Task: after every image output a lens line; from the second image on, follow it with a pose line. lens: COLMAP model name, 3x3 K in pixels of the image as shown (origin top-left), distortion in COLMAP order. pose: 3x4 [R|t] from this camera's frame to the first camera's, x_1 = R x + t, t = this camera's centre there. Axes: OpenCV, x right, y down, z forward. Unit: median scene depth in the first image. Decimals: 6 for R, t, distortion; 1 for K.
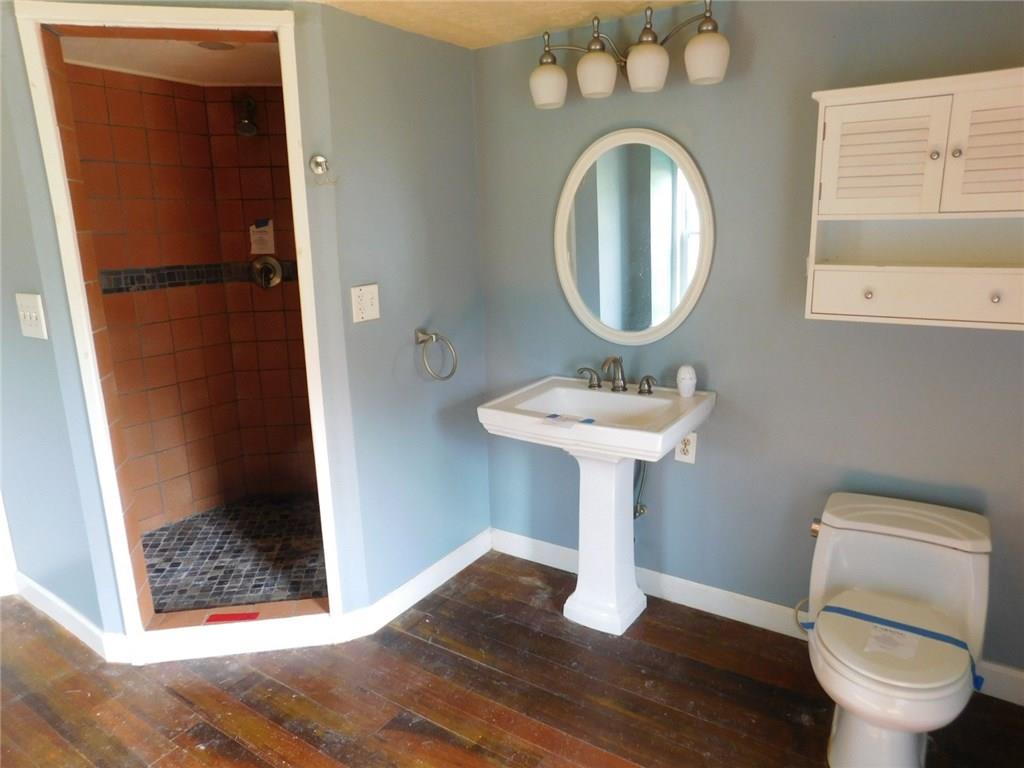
lens RADIAL K [[678.5, 0, 508.8], [0, 678.5, 380.7], [0, 0, 1]] dist [-0.018572, 0.013424]
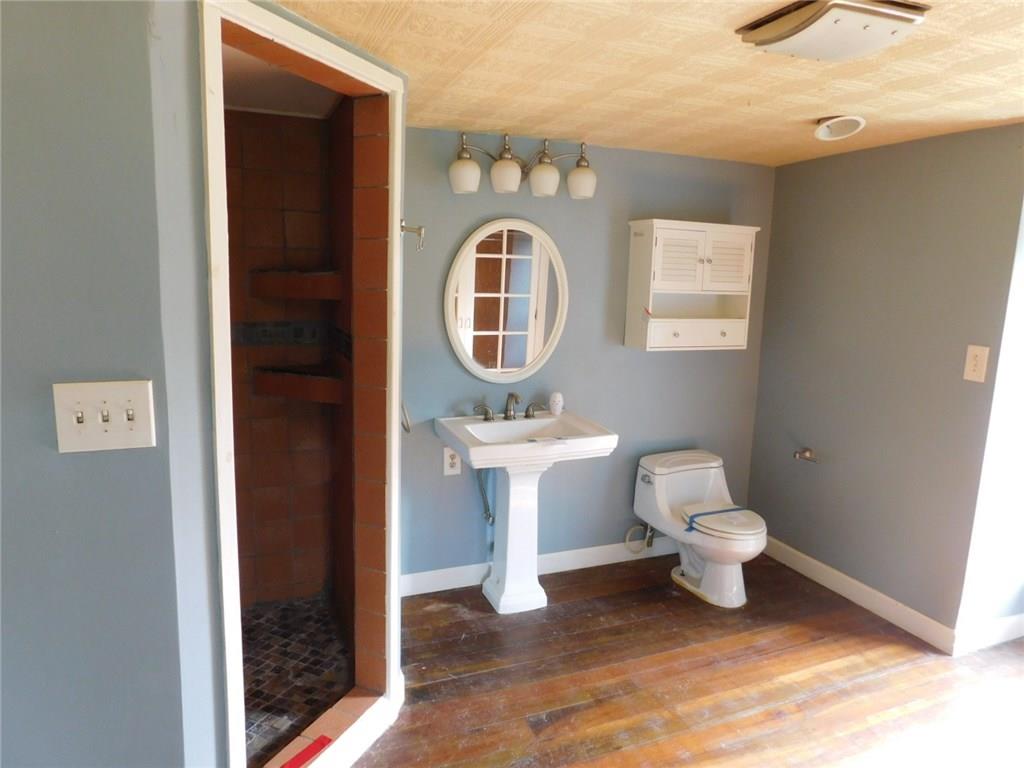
lens RADIAL K [[678.5, 0, 506.8], [0, 678.5, 386.4], [0, 0, 1]] dist [-0.018572, 0.013424]
pose [[0.559549, -0.097614, 0.823028, -1.053731], [0.151069, 0.988416, 0.014523, -0.078068], [-0.814913, 0.116208, 0.567814, 0.329238]]
